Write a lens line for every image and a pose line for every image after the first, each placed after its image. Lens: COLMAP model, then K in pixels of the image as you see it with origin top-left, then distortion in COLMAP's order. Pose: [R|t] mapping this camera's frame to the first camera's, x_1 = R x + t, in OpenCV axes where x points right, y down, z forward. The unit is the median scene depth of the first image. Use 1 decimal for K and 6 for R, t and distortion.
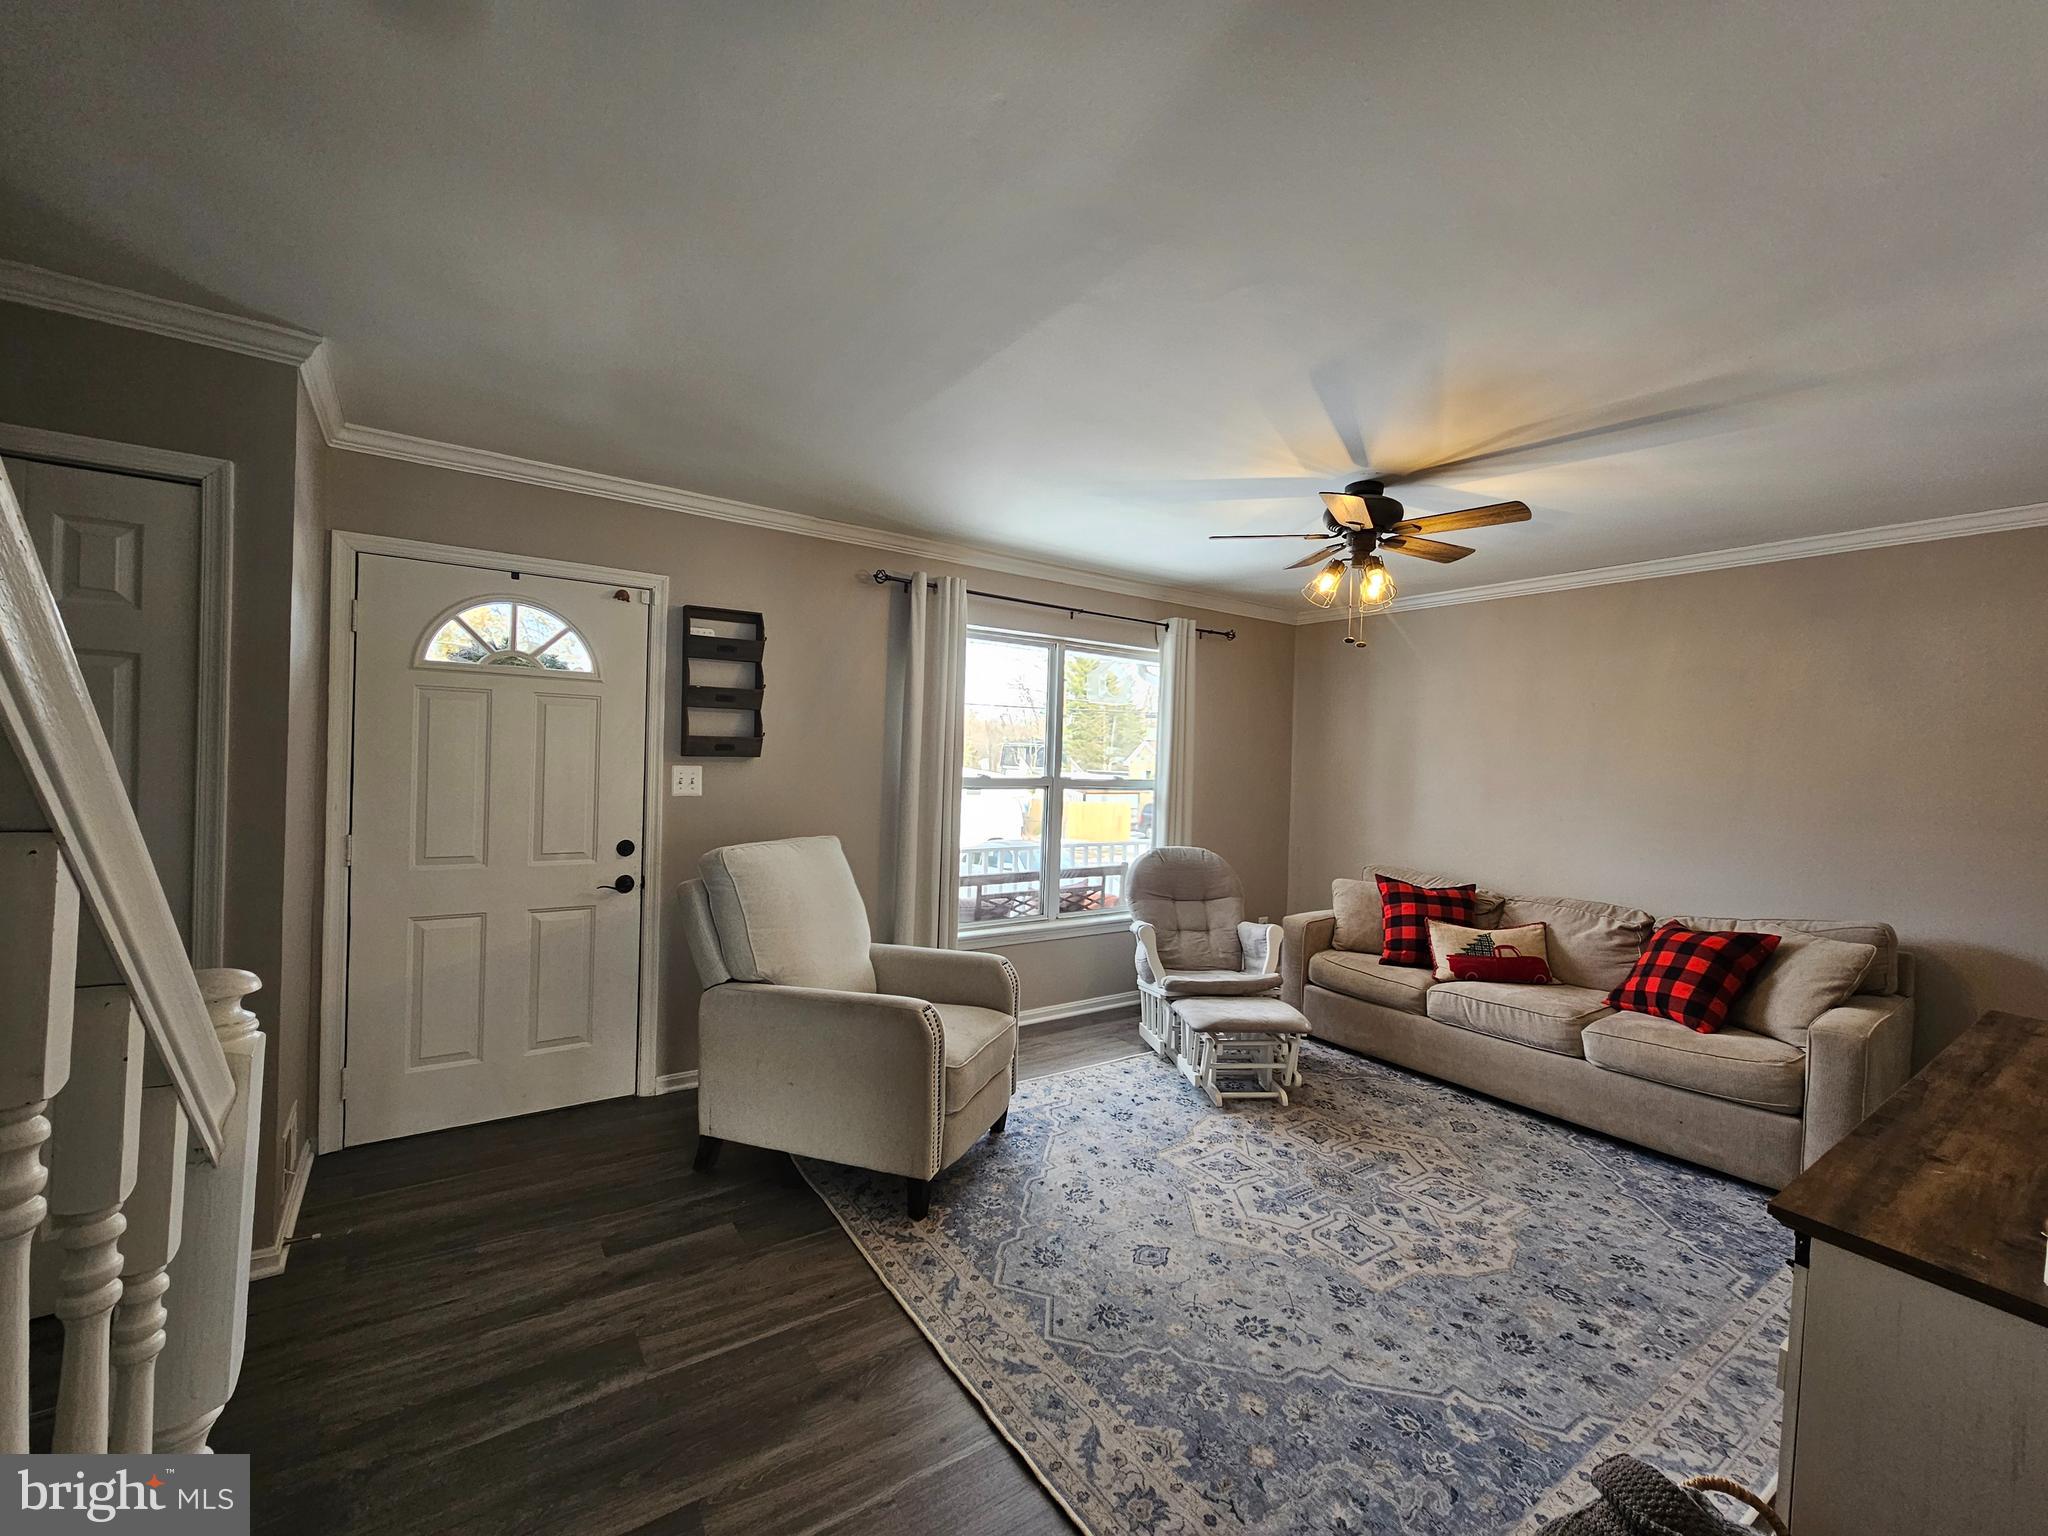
lens RADIAL K [[835.5, 0, 1028.9], [0, 835.5, 767.6], [0, 0, 1]] dist [0.002020, 0.000791]
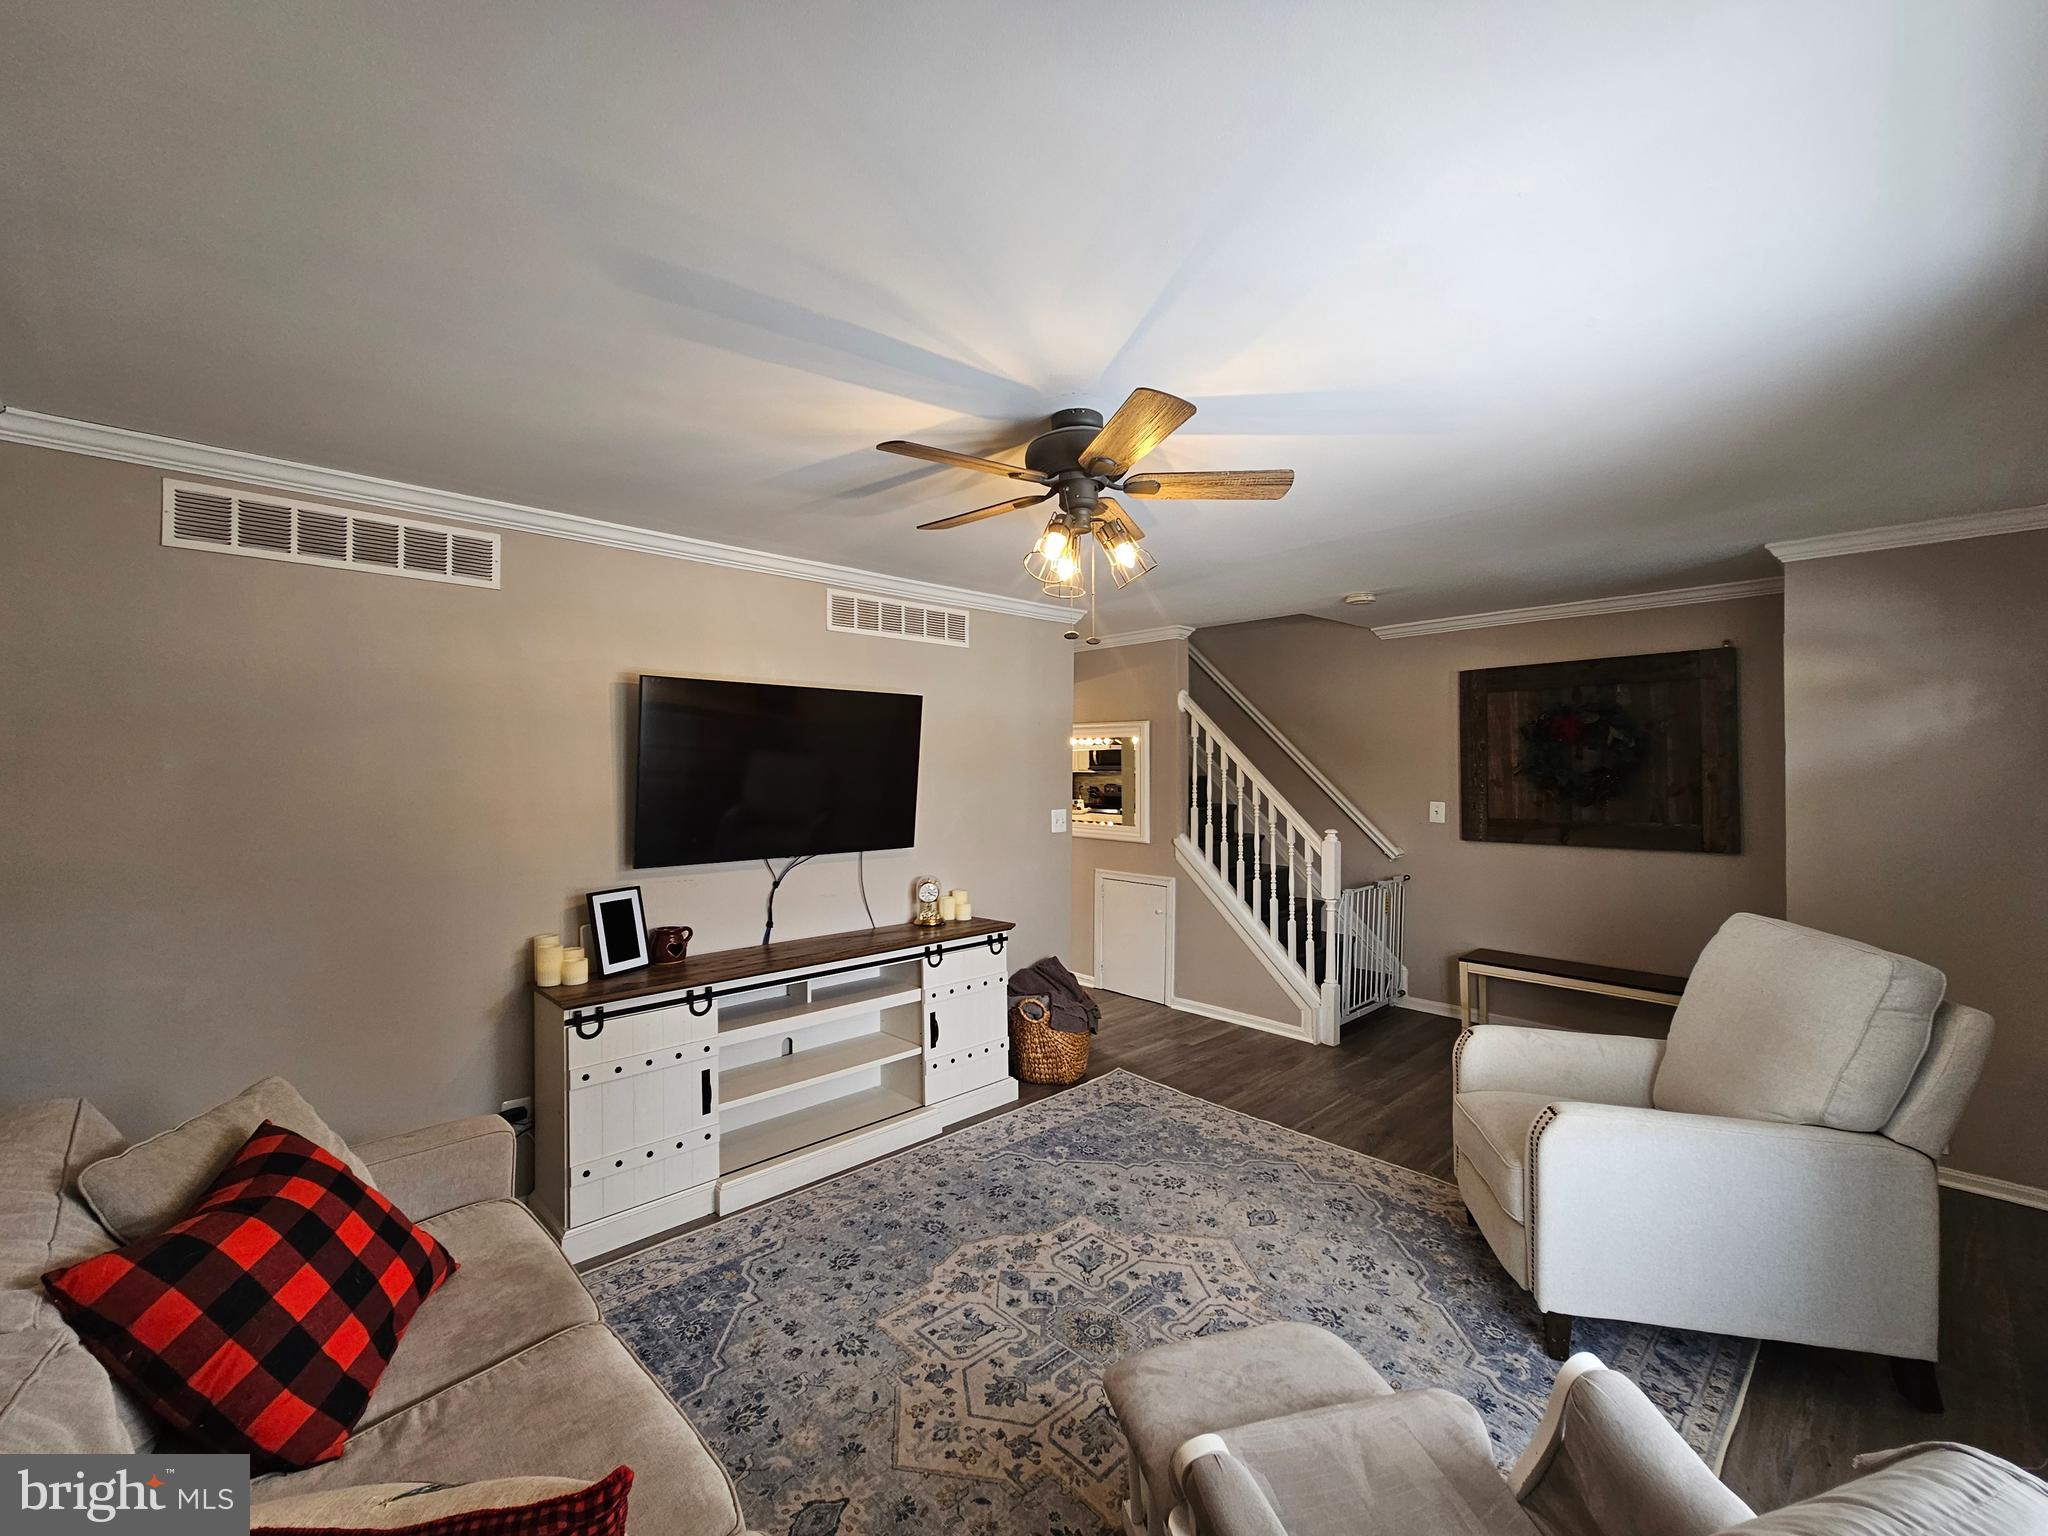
lens RADIAL K [[835.4, 0, 1027.7], [0, 835.4, 778.2], [0, 0, 1]] dist [0.000322, 0.000055]
pose [[-0.988259, -0.029891, -0.149834, 0.619469], [-0.033398, 0.999223, 0.020943, -0.052220], [0.149091, 0.025701, -0.988489, 1.943105]]
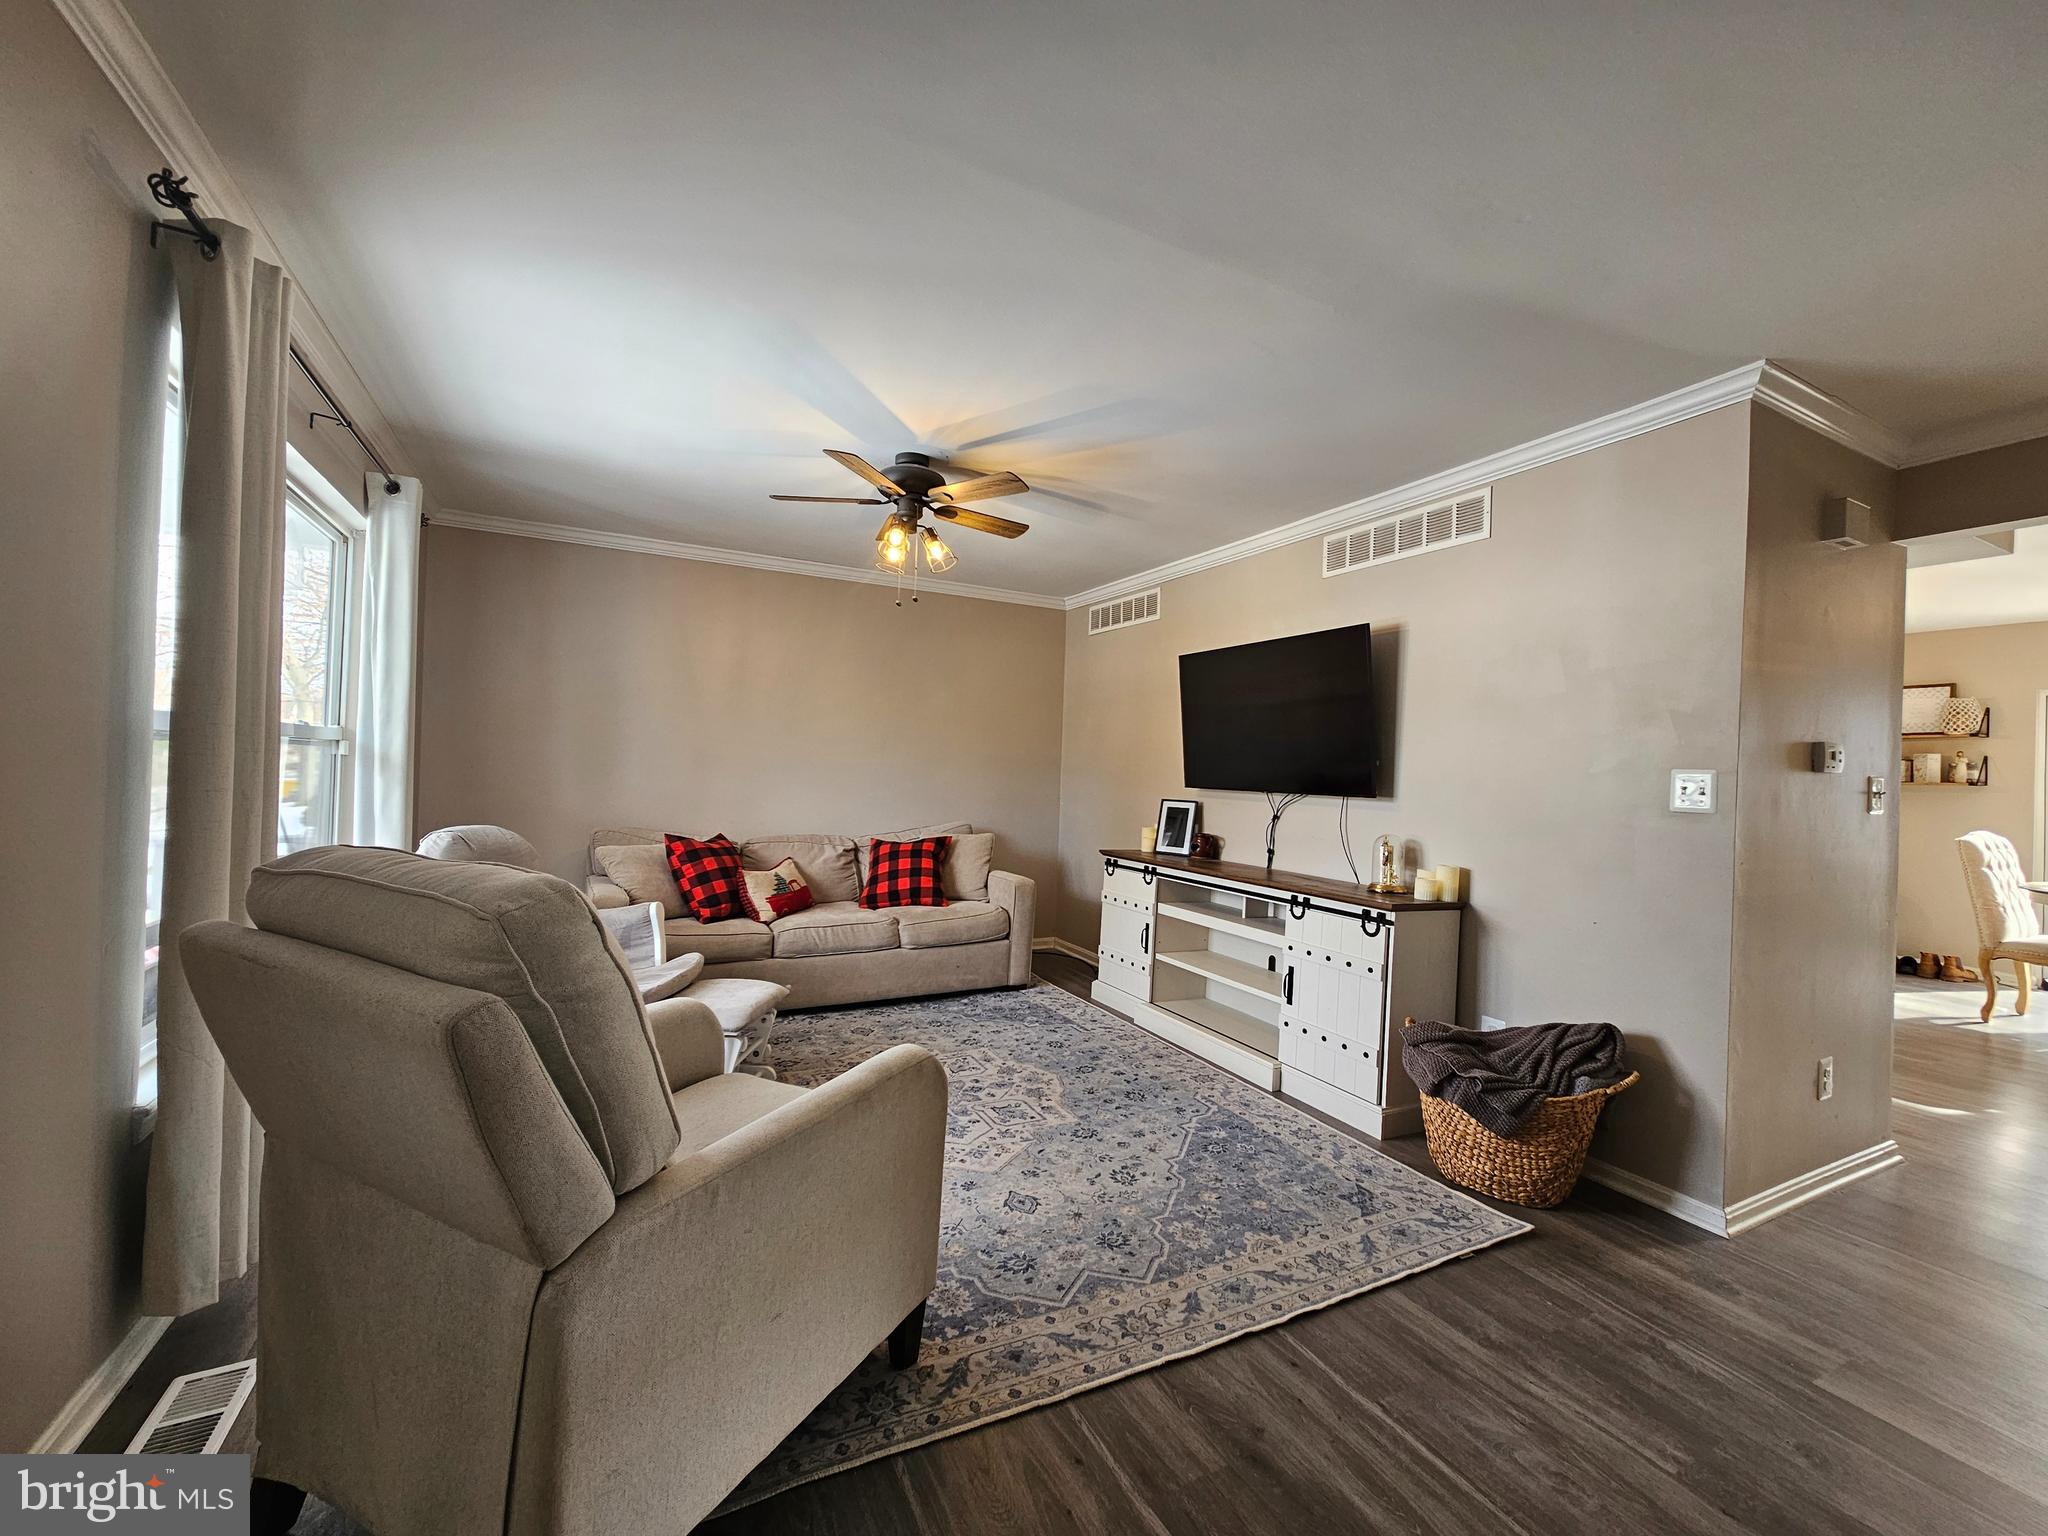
lens RADIAL K [[835.5, 0, 1028.9], [0, 835.5, 767.6], [0, 0, 1]] dist [0.002020, 0.000791]
pose [[0.133134, -0.025045, 0.990782, -0.759656], [-0.016440, 0.999487, 0.027475, 0.035283], [-0.990962, -0.019946, 0.132654, 0.800437]]
